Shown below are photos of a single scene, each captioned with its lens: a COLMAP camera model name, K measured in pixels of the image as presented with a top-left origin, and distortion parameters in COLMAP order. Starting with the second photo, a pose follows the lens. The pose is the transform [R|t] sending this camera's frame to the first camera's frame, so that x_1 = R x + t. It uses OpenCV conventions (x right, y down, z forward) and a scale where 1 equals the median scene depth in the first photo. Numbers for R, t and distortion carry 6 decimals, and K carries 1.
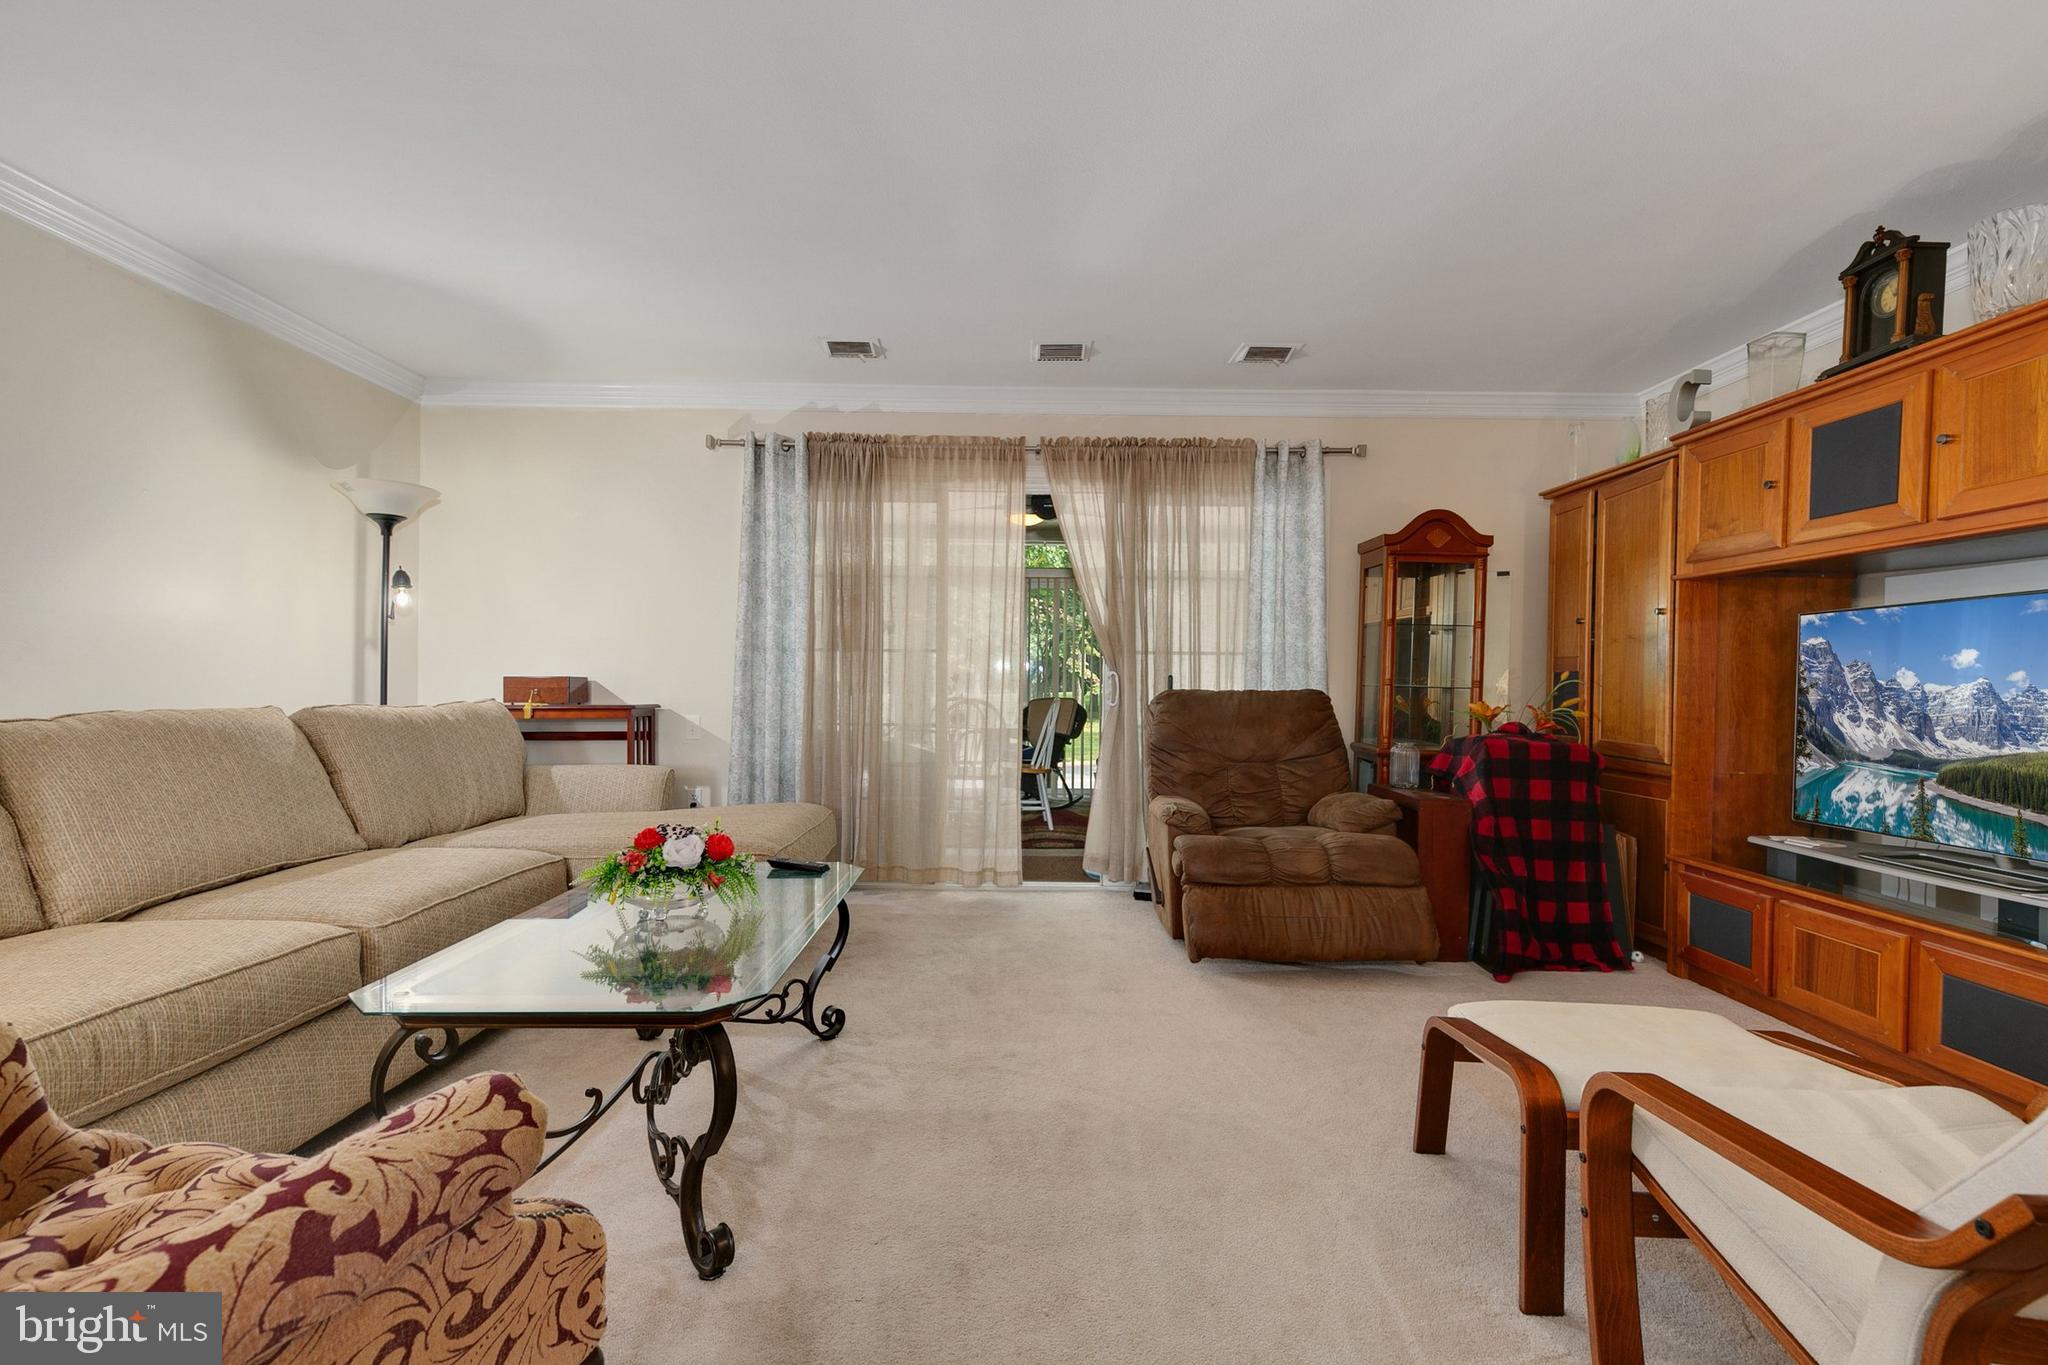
lens RADIAL K [[917.4, 0, 1014.5], [0, 917.4, 690.3], [0, 0, 1]] dist [0.005926, -0.000337]
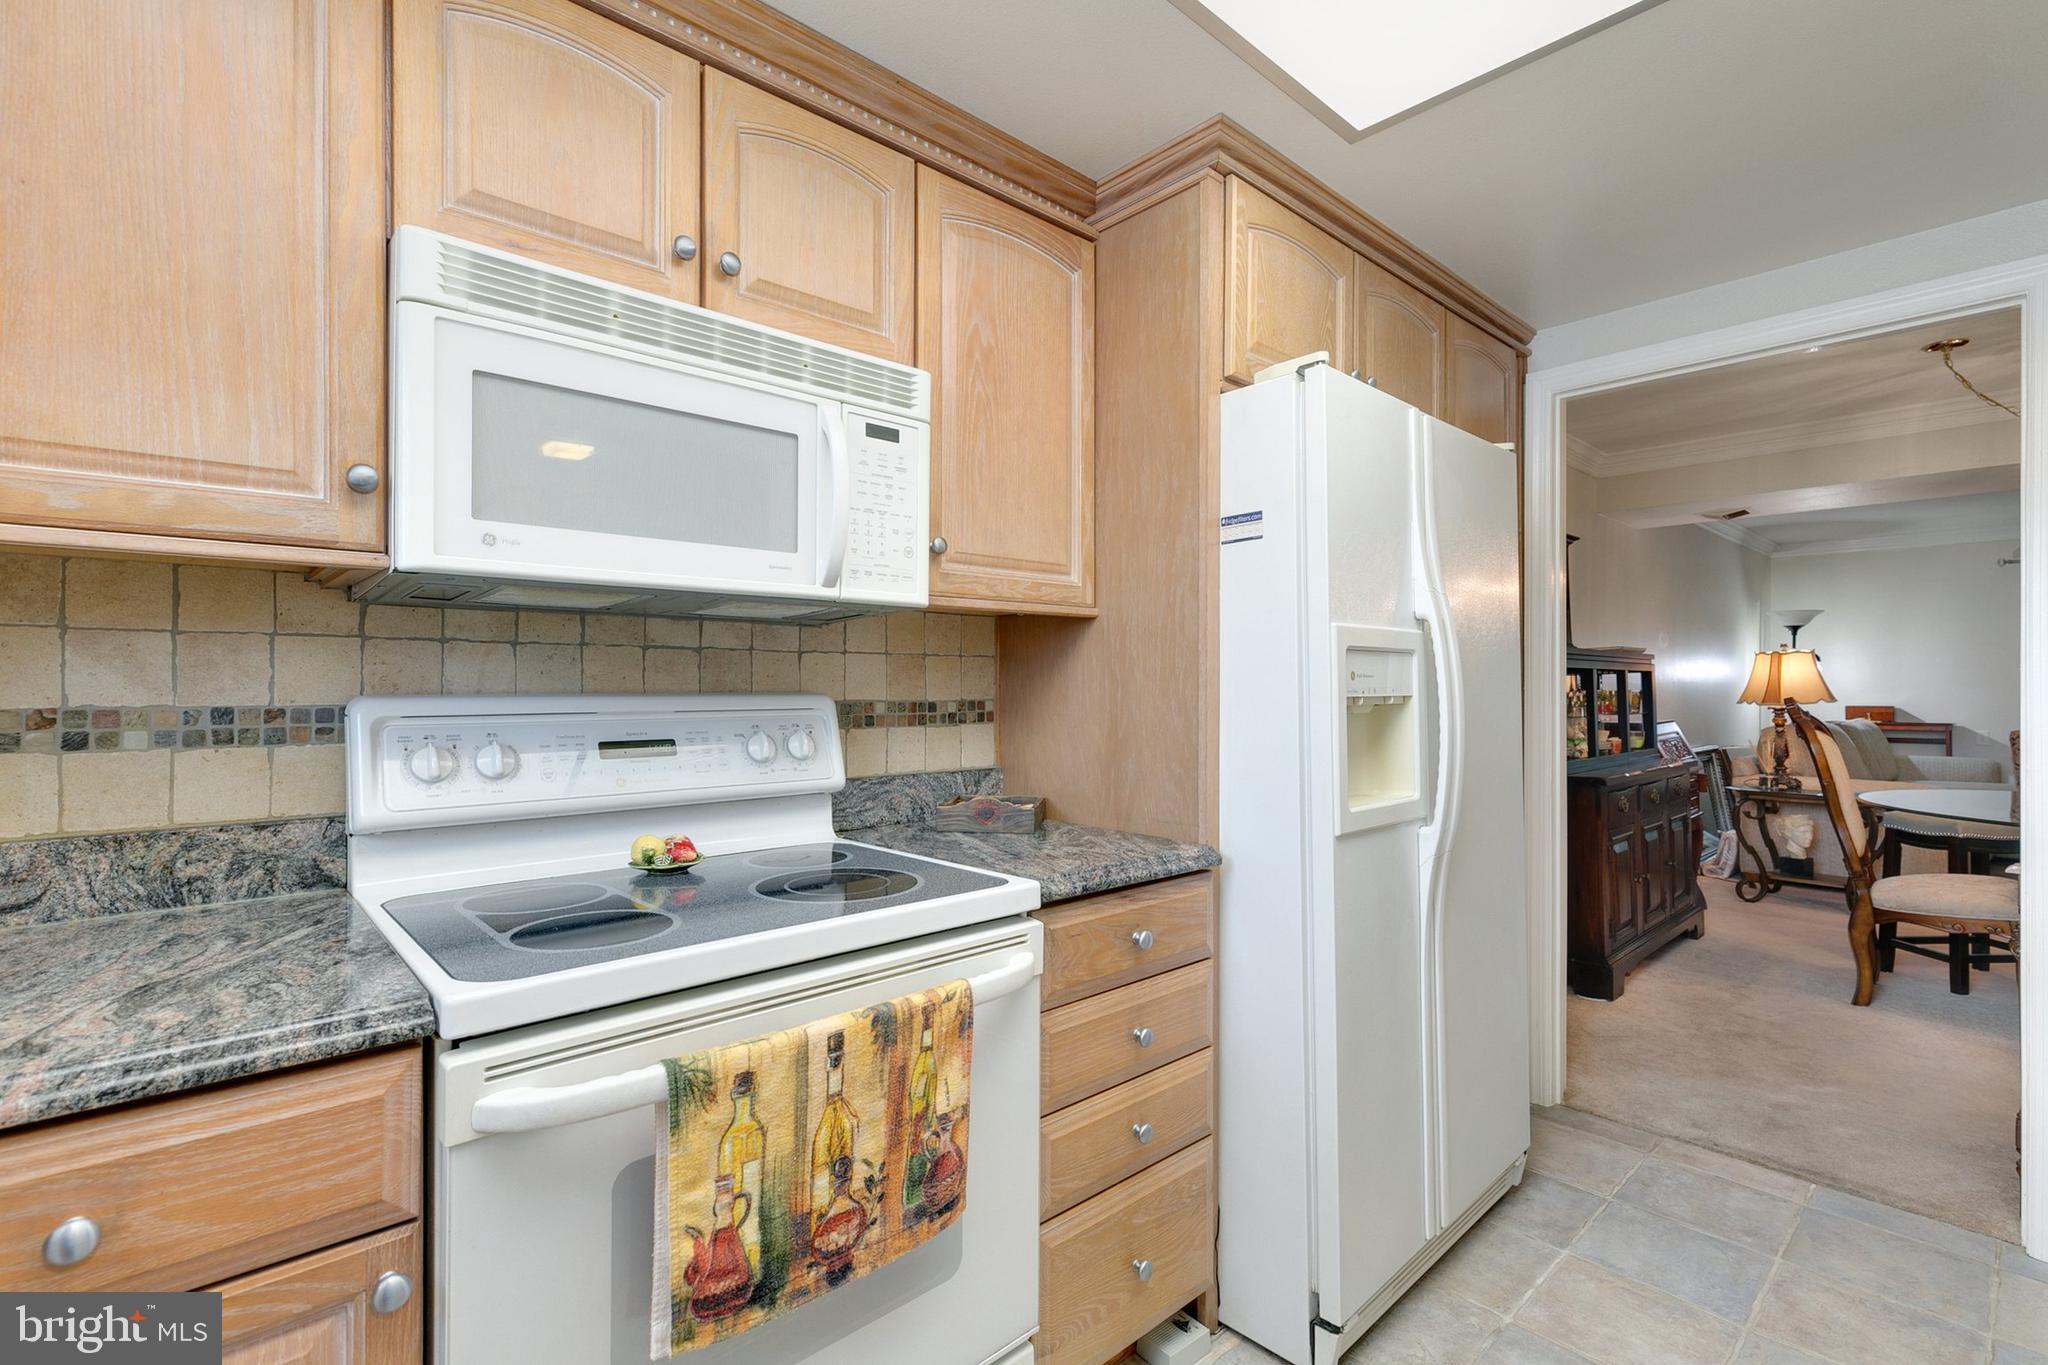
lens RADIAL K [[923.7, 0, 1022.7], [0, 923.7, 682.3], [0, 0, 1]] dist [0.005999, -0.001017]
pose [[0.667615, -0.005383, -0.744487, -0.268000], [-0.004316, 0.999929, -0.011101, -0.032215], [0.744494, 0.010624, 0.667545, -1.397106]]
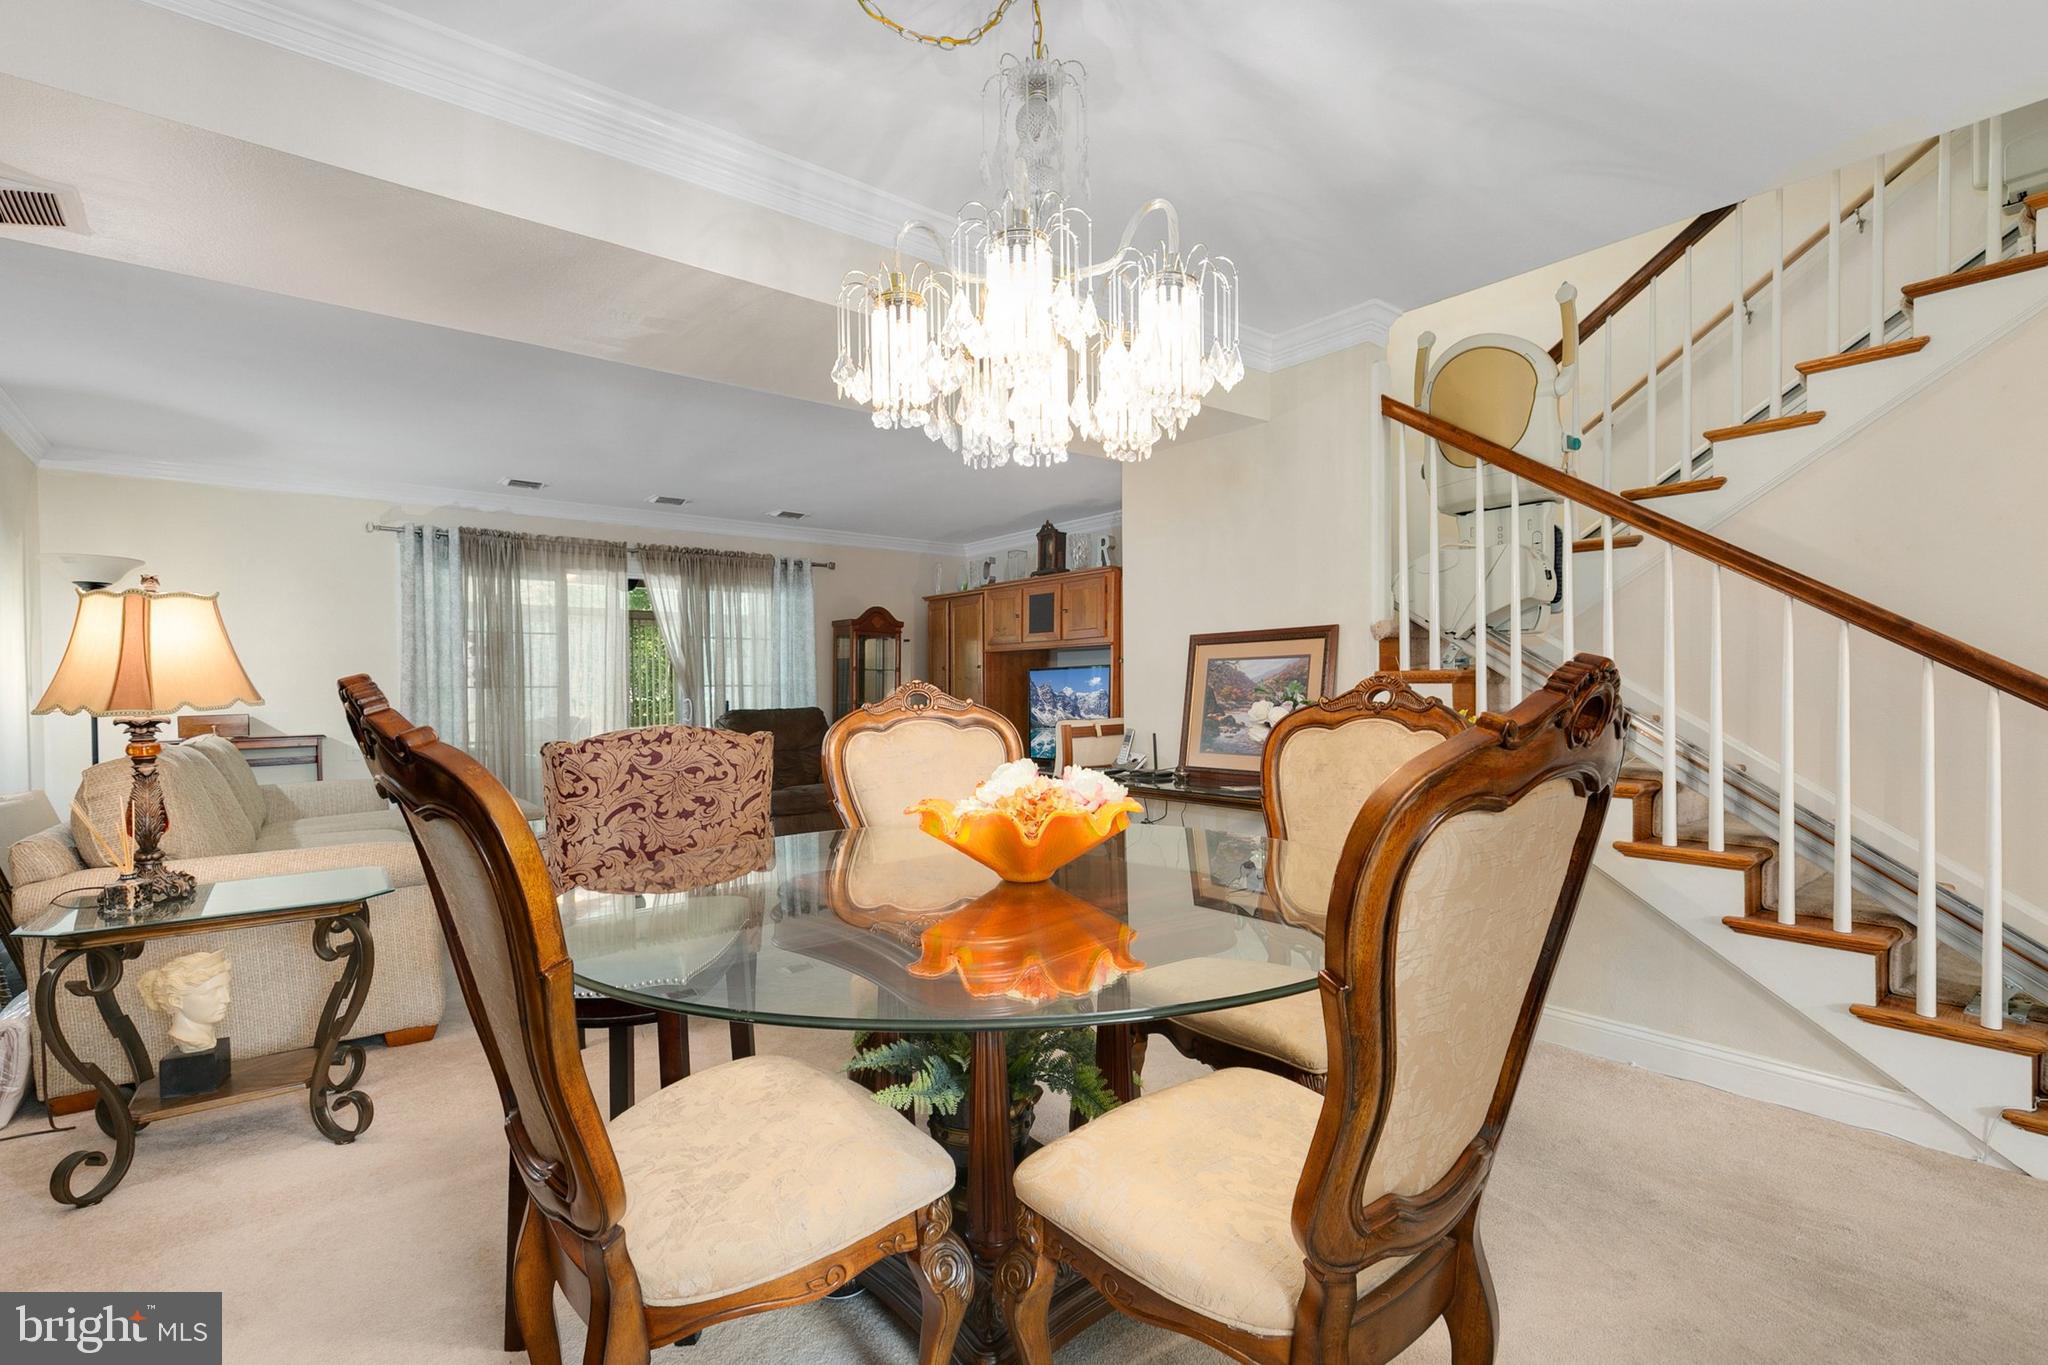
lens RADIAL K [[938.5, 0, 1022.4], [0, 938.5, 703.8], [0, 0, 1]] dist [0.005022, 0.000383]
pose [[0.781030, -0.026200, 0.623944, -0.452105], [0.022094, 0.999653, 0.014321, -0.023045], [-0.624102, 0.002600, 0.781338, -0.595043]]
